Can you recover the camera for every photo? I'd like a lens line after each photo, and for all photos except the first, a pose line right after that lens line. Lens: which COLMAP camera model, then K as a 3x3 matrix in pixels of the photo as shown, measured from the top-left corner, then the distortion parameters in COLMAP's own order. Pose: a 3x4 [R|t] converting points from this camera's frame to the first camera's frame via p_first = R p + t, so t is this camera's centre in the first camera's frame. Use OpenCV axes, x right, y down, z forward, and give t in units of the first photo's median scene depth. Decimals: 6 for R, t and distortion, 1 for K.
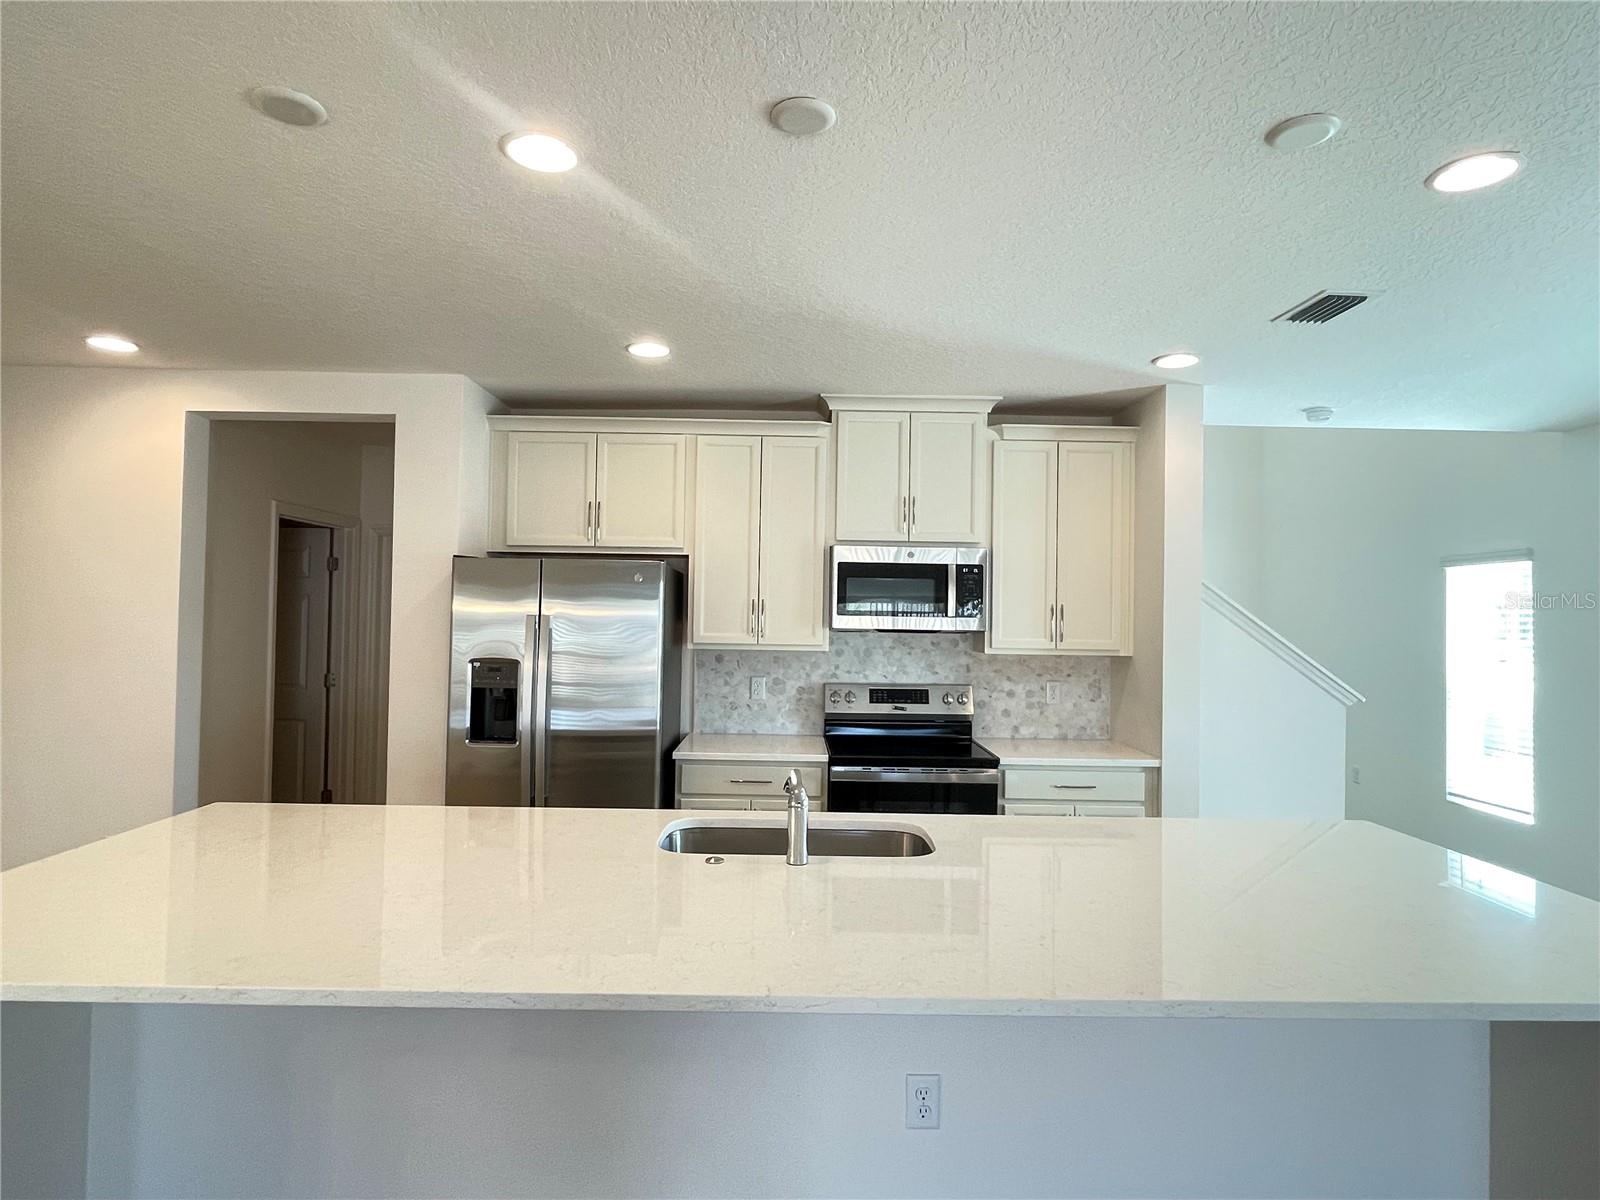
lens RADIAL K [[878.9, 0, 798.6], [0, 878.9, 595.3], [0, 0, 1]] dist [0.006668, -0.000704]
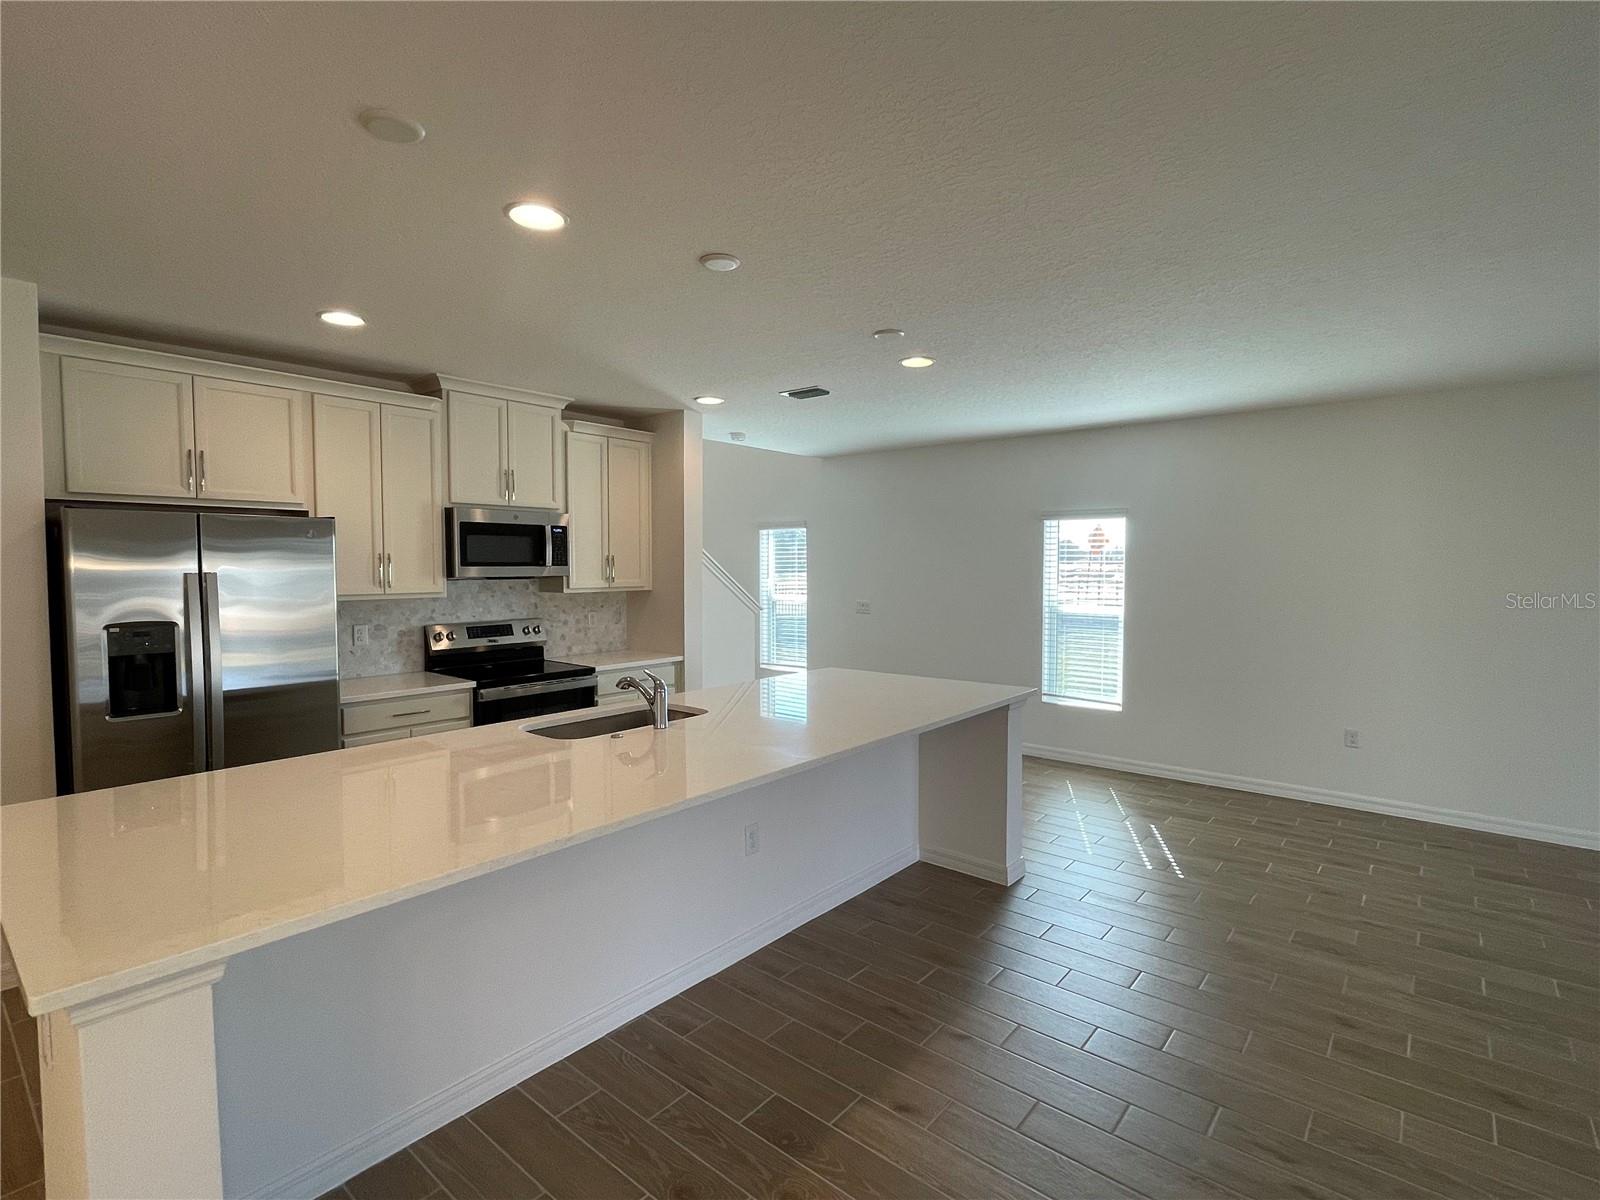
lens RADIAL K [[782.0, 0, 803.4], [0, 782.0, 601.0], [0, 0, 1]] dist [-0.004430, 0.000296]
pose [[0.642840, -0.053673, 0.764117, -0.455646], [-0.007527, 0.997051, 0.076368, -0.014553], [-0.765963, -0.054844, 0.640541, -0.033717]]
